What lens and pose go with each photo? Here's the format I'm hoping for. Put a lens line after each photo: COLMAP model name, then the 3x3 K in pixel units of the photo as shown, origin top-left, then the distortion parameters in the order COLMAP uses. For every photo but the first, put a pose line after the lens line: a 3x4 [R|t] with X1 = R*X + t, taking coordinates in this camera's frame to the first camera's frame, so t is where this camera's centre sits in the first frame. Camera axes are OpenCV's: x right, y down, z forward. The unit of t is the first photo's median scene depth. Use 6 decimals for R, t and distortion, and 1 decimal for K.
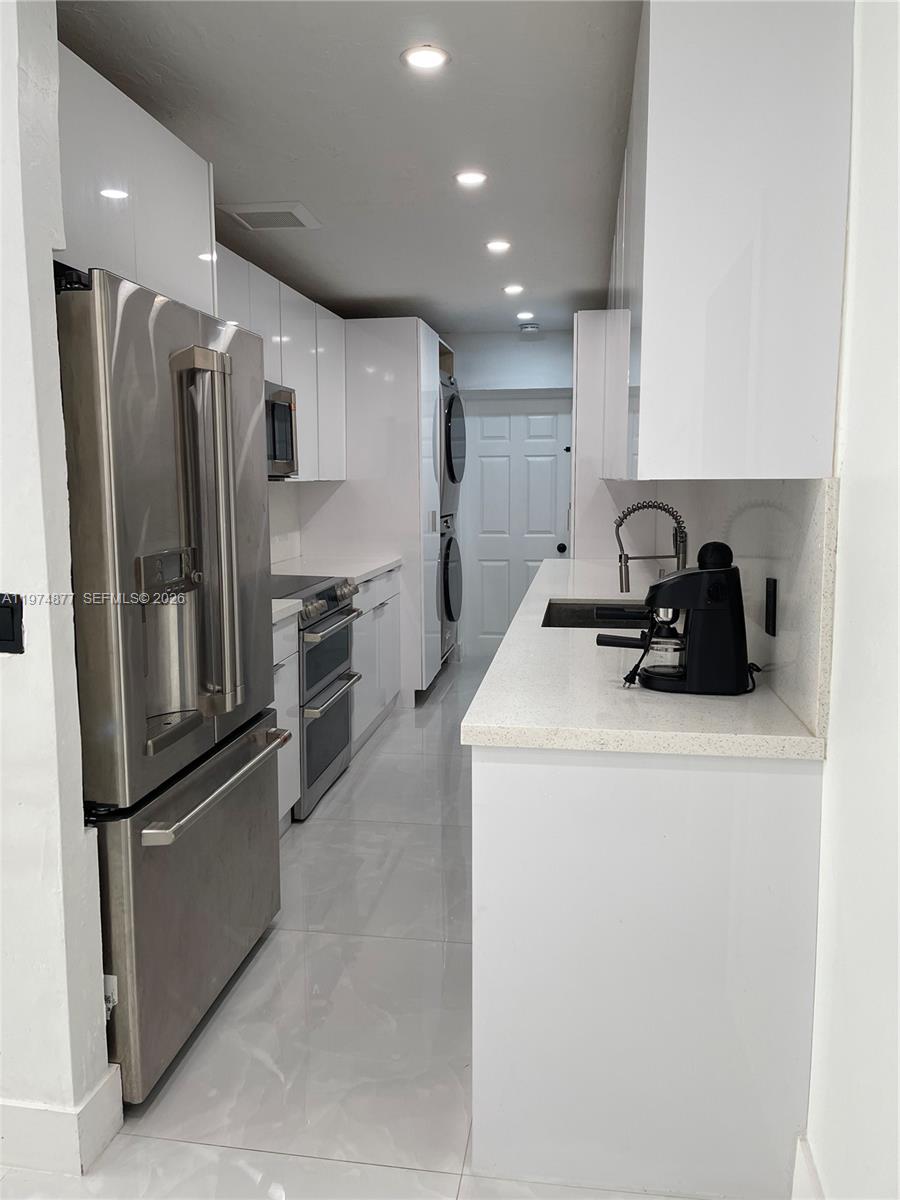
lens RADIAL K [[883.1, 0, 444.6], [0, 883.1, 594.7], [0, 0, 1]] dist [0.025783, -0.005704]
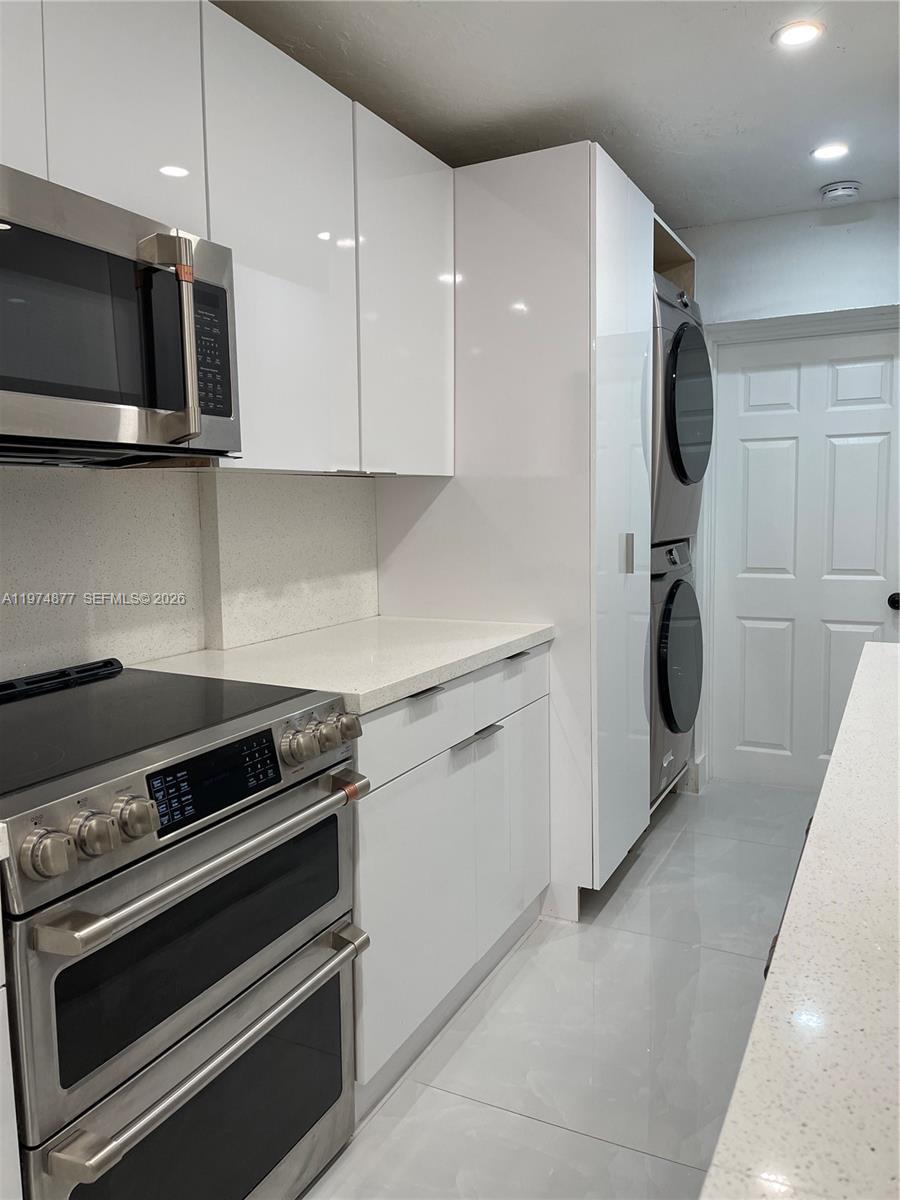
lens RADIAL K [[883.1, 0, 444.6], [0, 883.1, 594.7], [0, 0, 1]] dist [0.025783, -0.005704]
pose [[0.948704, 0.017641, -0.315673, 0.046367], [-0.026159, 0.999398, -0.022768, -0.041841], [0.315081, 0.029858, 0.948595, 0.449718]]
